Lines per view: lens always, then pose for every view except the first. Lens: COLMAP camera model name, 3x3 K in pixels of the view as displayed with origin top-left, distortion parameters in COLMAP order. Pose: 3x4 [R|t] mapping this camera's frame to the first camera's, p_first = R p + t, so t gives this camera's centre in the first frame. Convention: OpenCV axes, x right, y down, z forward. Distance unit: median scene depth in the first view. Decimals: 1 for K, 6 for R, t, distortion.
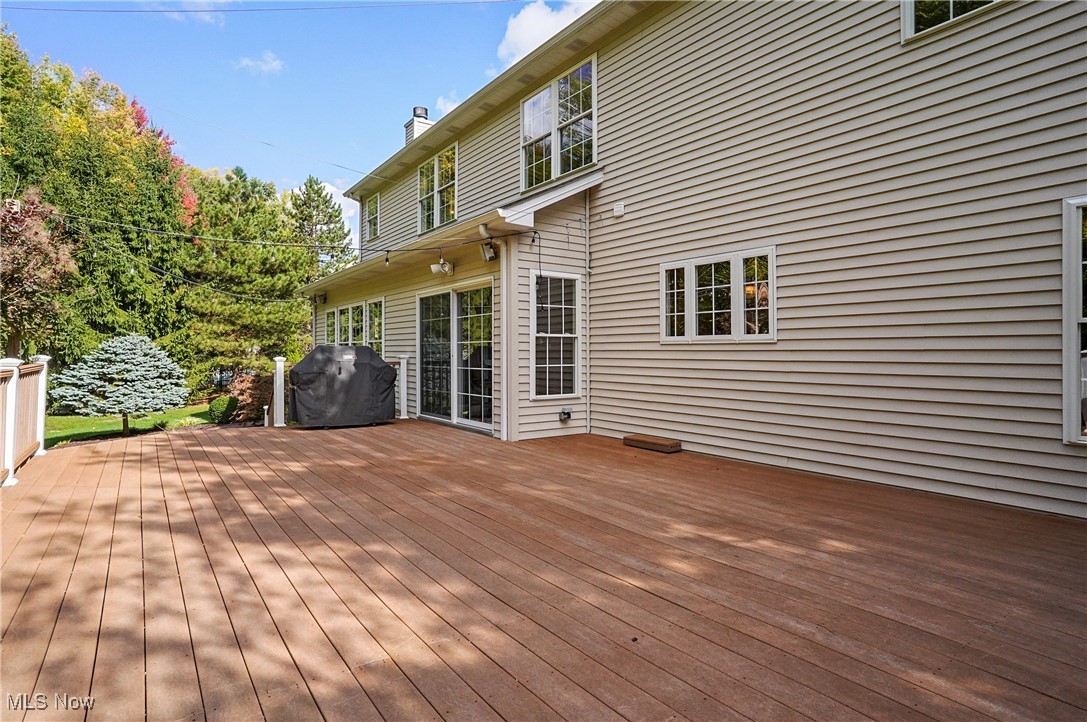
lens RADIAL K [[567.3, 0, 543.5], [0, 567.3, 361.0], [0, 0, 1]] dist [-0.045877, 0.000417]
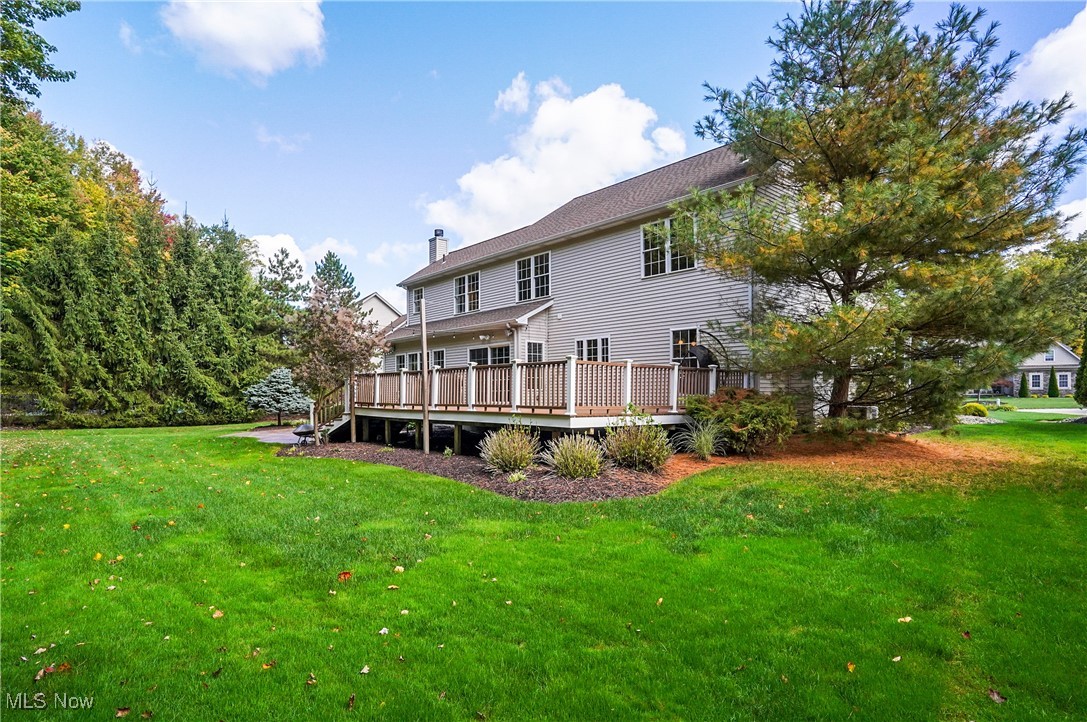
lens RADIAL K [[567.3, 0, 543.5], [0, 567.3, 361.0], [0, 0, 1]] dist [-0.045877, 0.000417]
pose [[0.995416, -0.000847, 0.095640, -0.208916], [0.007853, 0.997308, -0.072901, 0.135471], [-0.095321, 0.073318, 0.992743, -1.719401]]
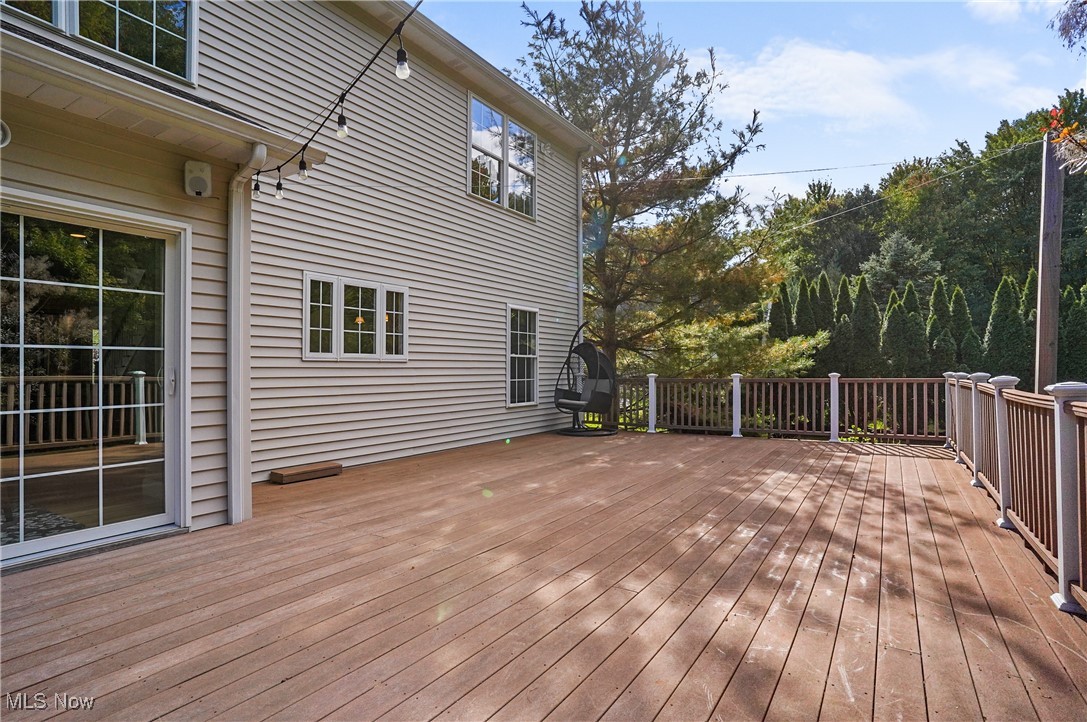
lens RADIAL K [[566.6, 0, 543.5], [0, 566.6, 361.0], [0, 0, 1]] dist [0.001029, 0.000558]
pose [[-0.371187, 0.003395, 0.928552, -0.780882], [0.012400, 0.999922, 0.001301, -0.026687], [-0.928475, 0.011997, -0.371201, 1.006475]]
